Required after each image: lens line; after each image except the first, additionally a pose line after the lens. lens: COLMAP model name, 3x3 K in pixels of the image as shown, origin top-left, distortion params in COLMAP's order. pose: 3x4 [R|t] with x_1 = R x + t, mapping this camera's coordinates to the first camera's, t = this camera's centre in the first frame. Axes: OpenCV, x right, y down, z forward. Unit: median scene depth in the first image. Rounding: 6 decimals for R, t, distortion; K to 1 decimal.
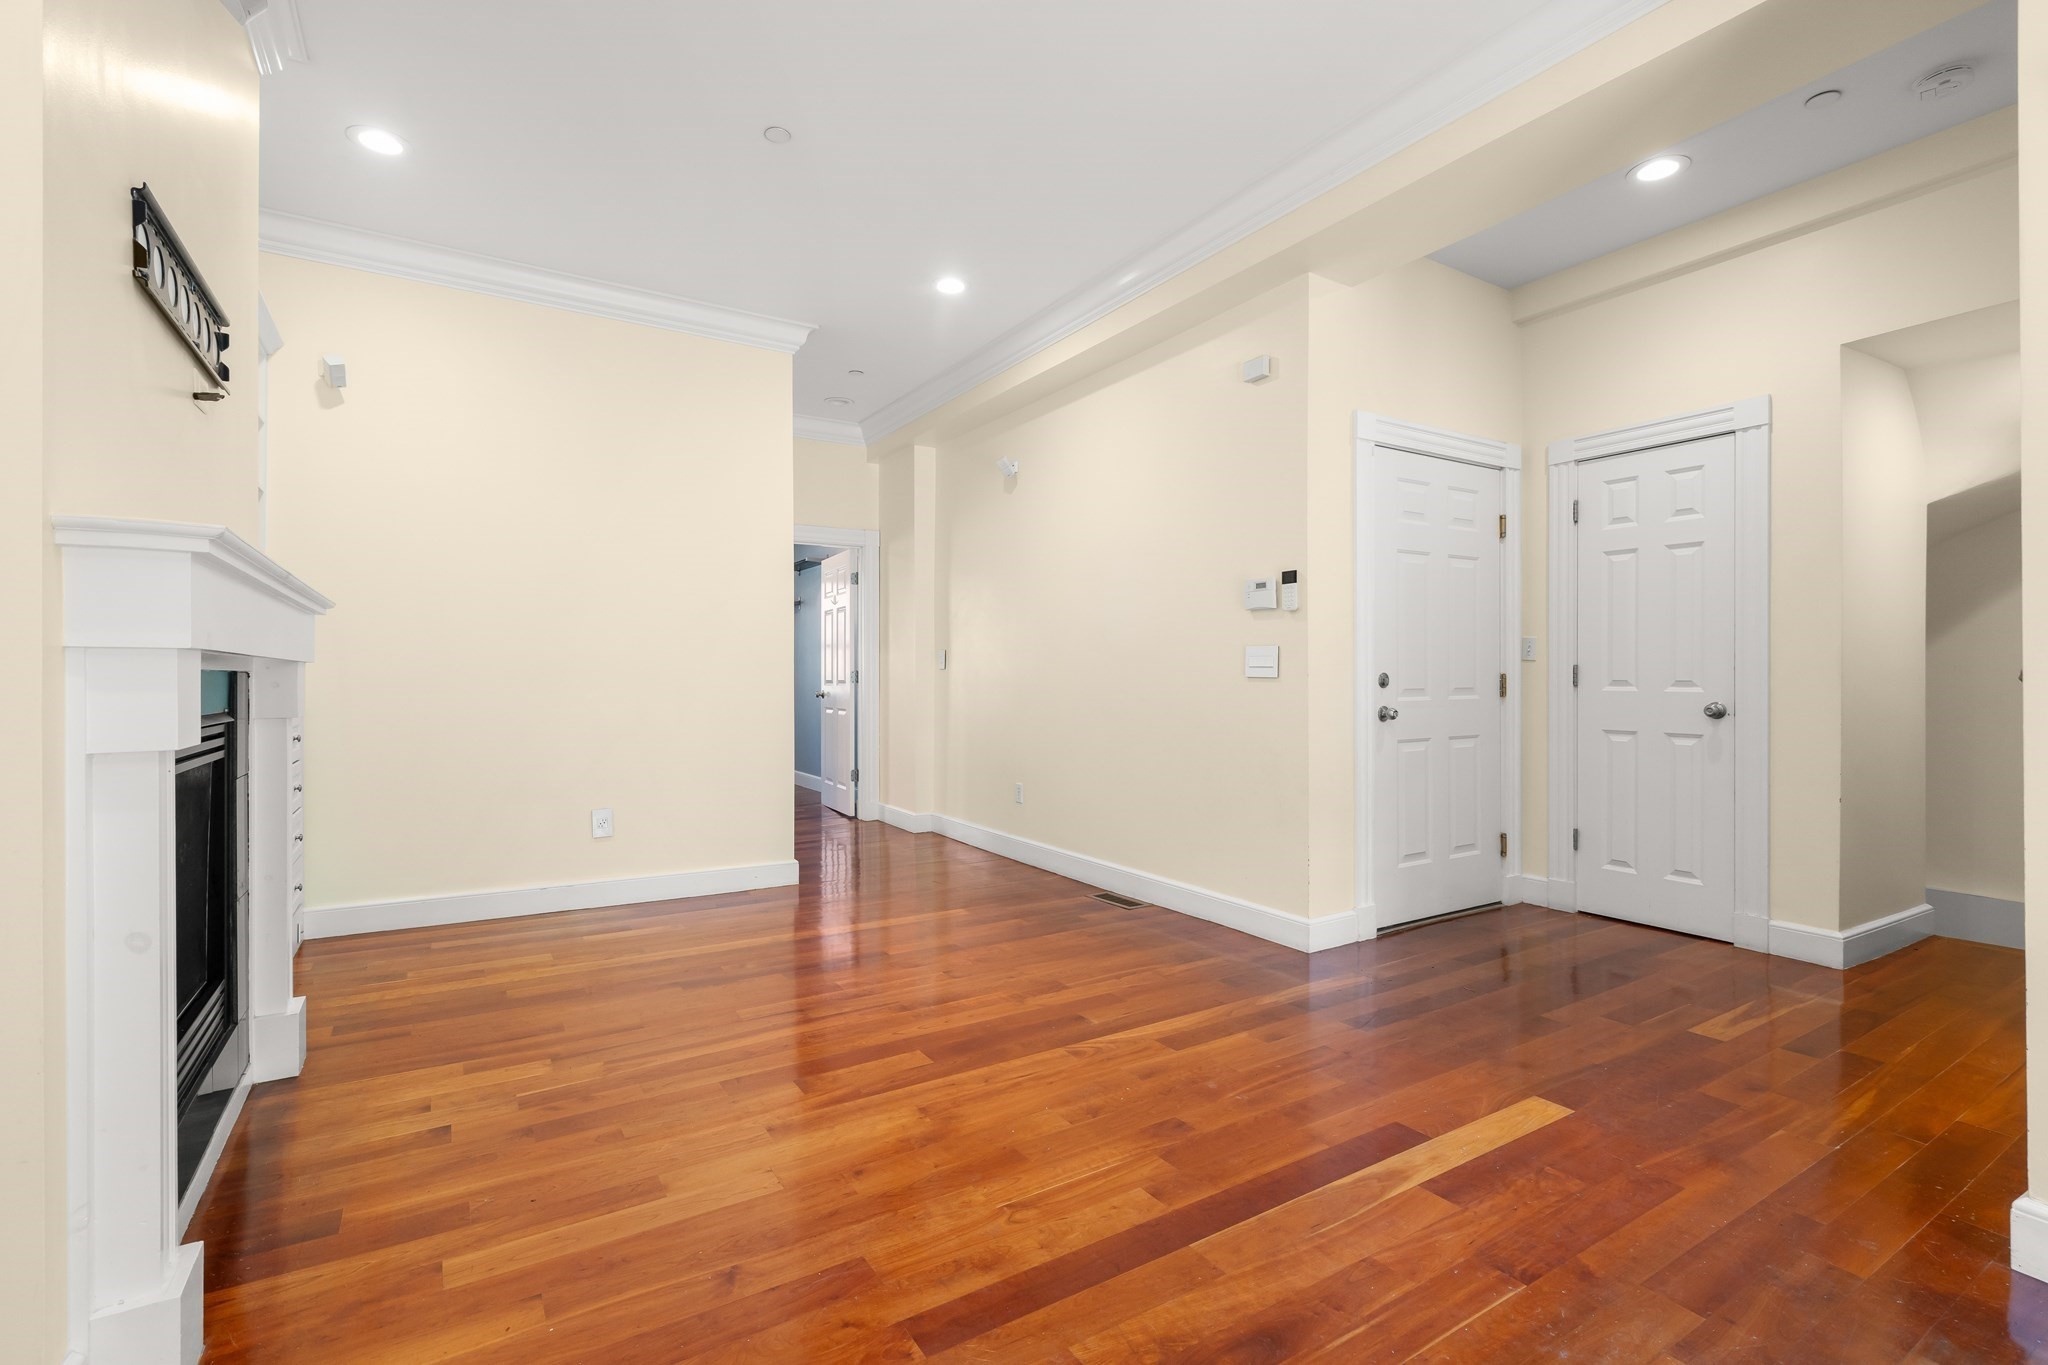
lens RADIAL K [[928.1, 0, 1028.1], [0, 928.1, 675.5], [0, 0, 1]] dist [0.000225, 0.000798]
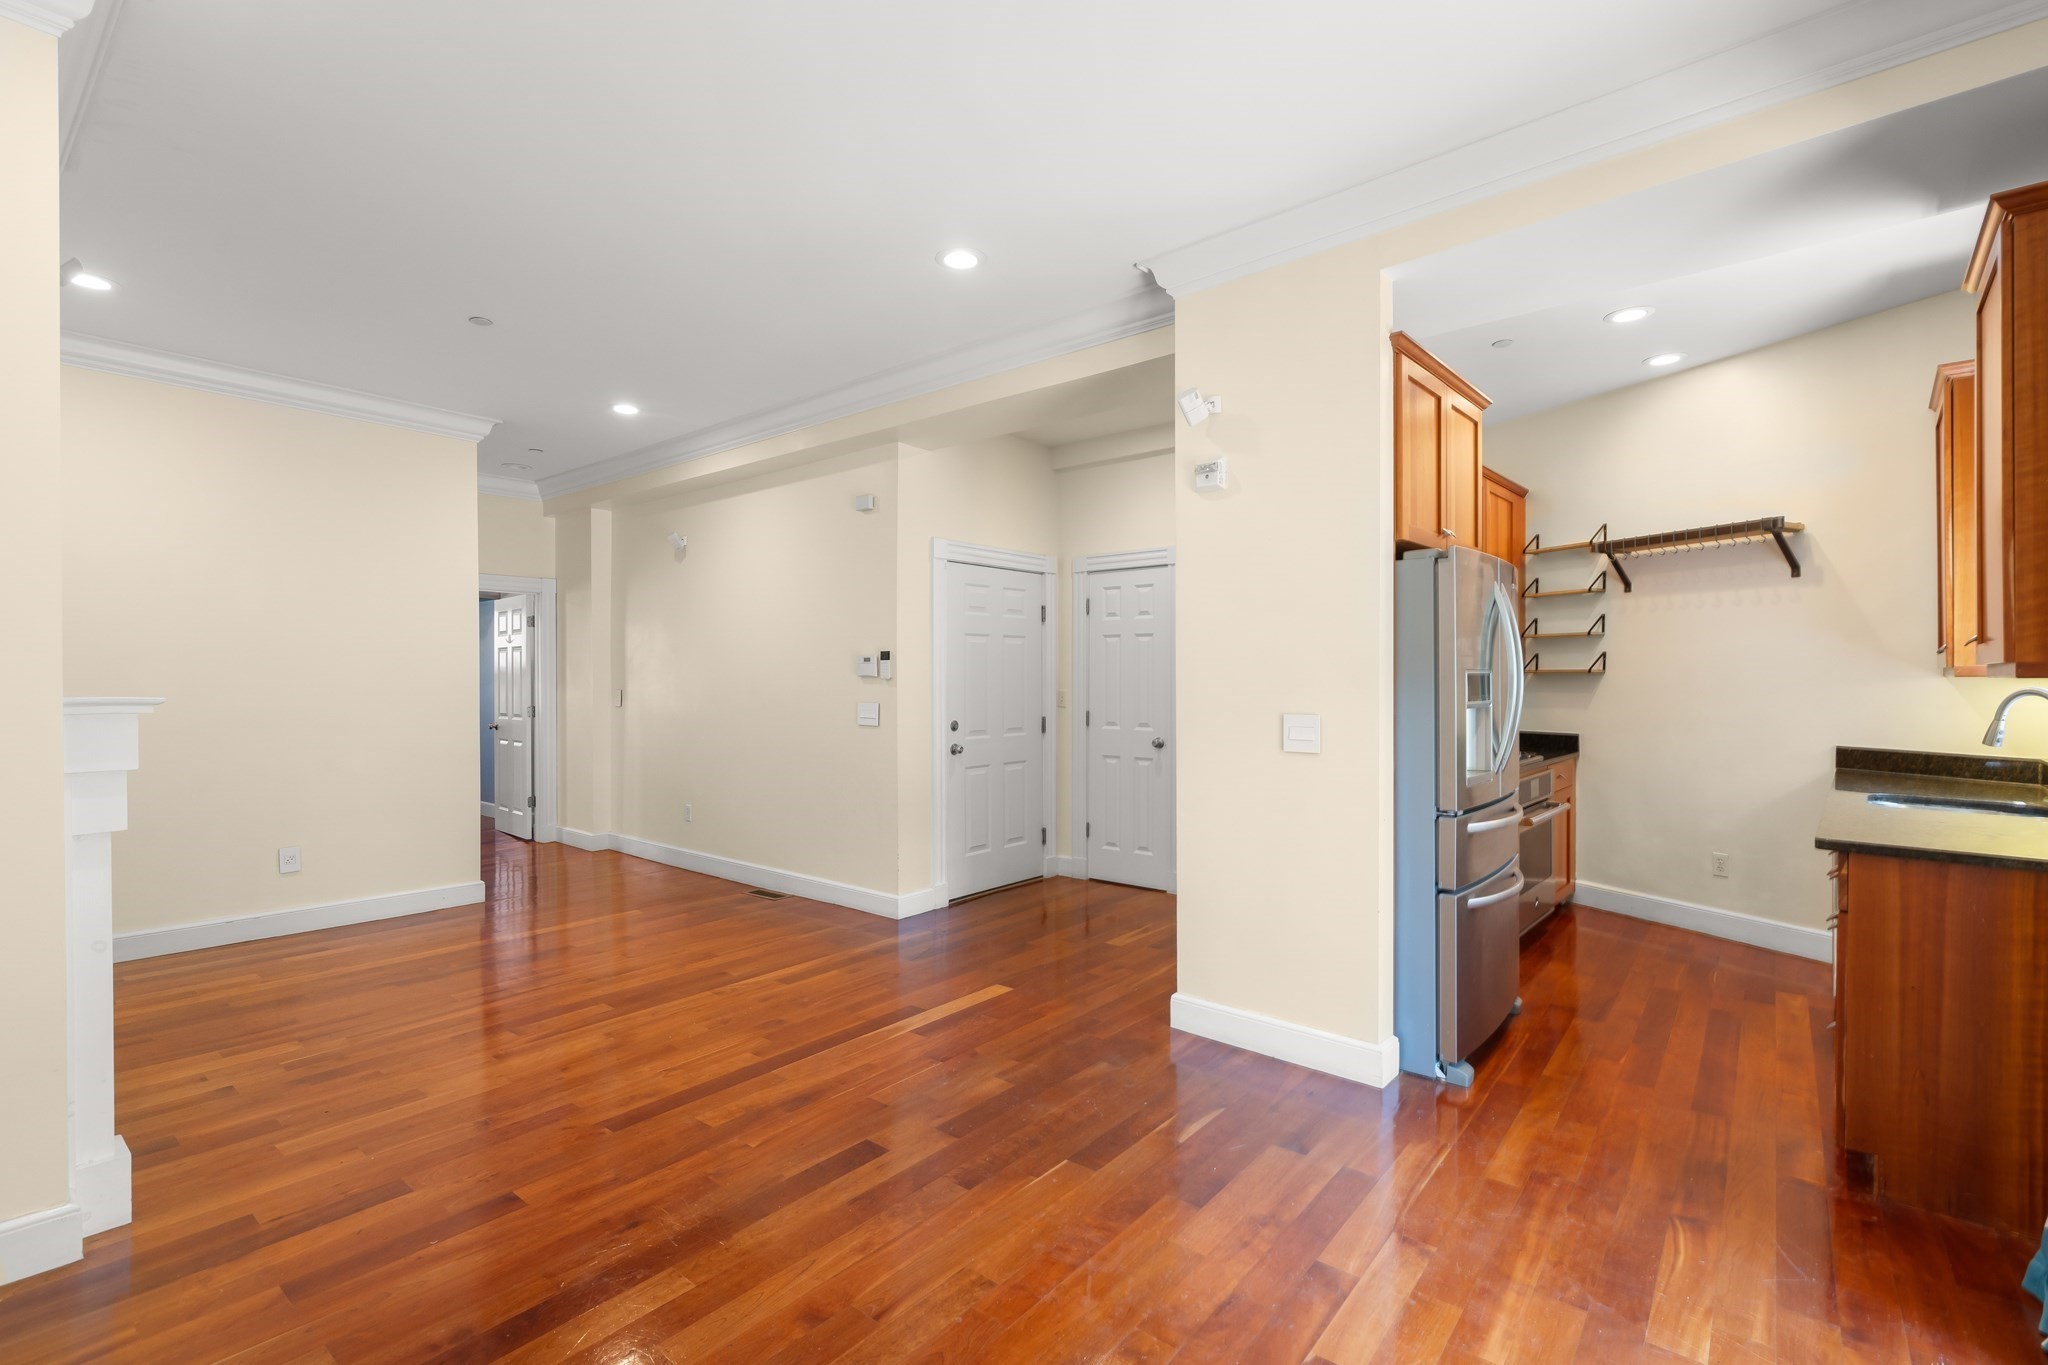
lens RADIAL K [[940.4, 0, 1024.0], [0, 940.4, 682.5], [0, 0, 1]] dist [0.001810, 0.001228]
pose [[0.950337, -0.002614, 0.311211, 0.036166], [0.000354, 0.999973, 0.007317, -0.076091], [-0.311222, -0.006844, 0.950313, -0.431560]]
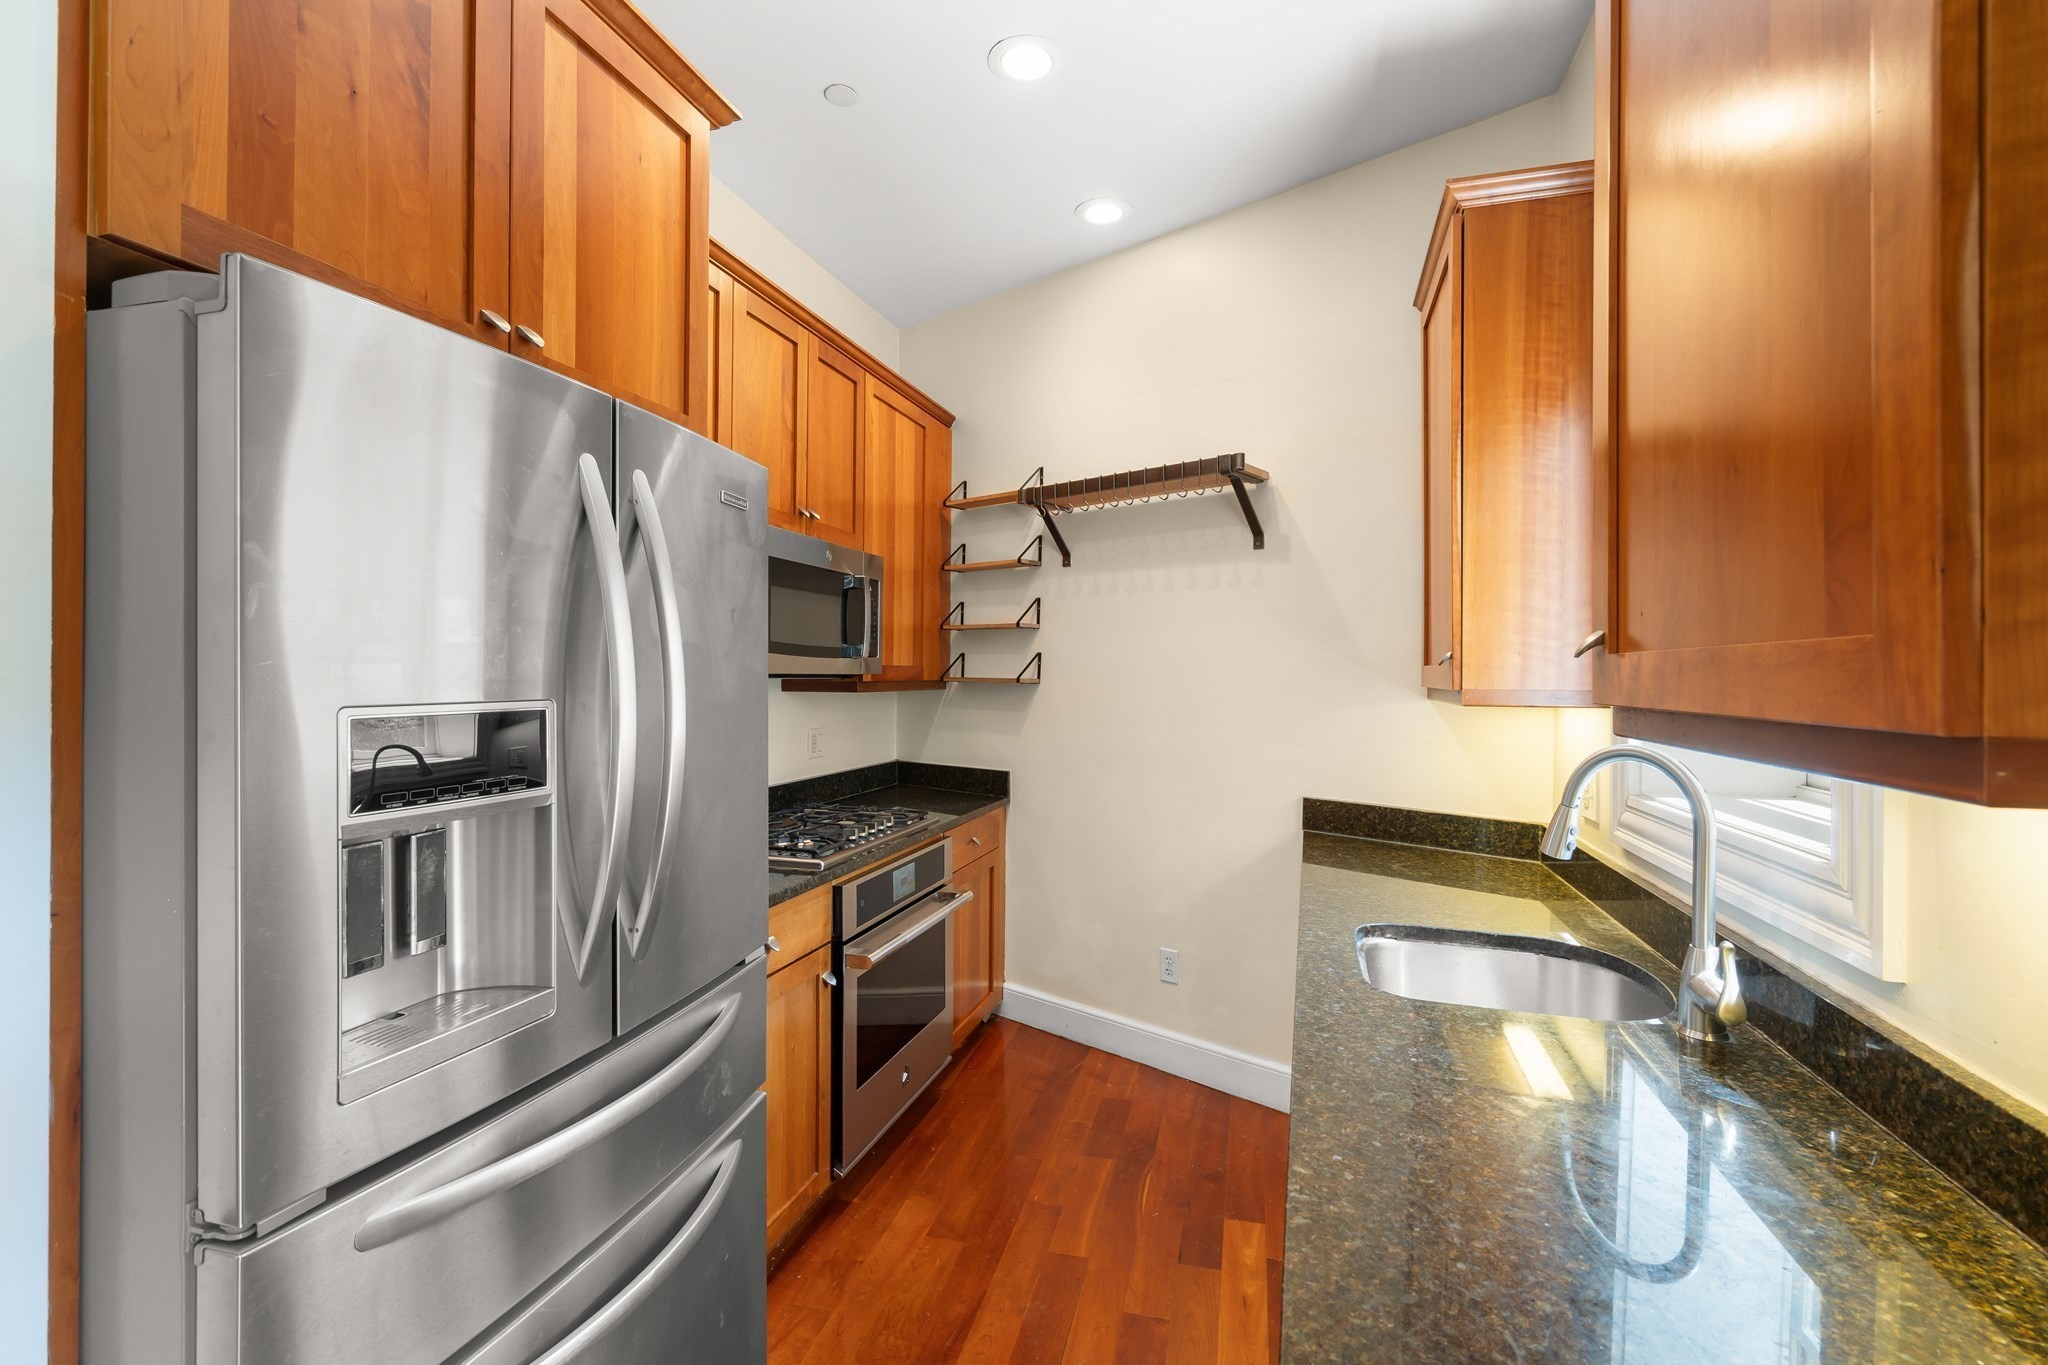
lens RADIAL K [[928.1, 0, 1028.1], [0, 928.1, 675.5], [0, 0, 1]] dist [0.000225, 0.000798]
pose [[0.731763, 0.003932, 0.681547, 0.642892], [-0.010612, 0.999928, 0.005624, -0.092656], [-0.681476, -0.011348, 0.731752, -0.054333]]
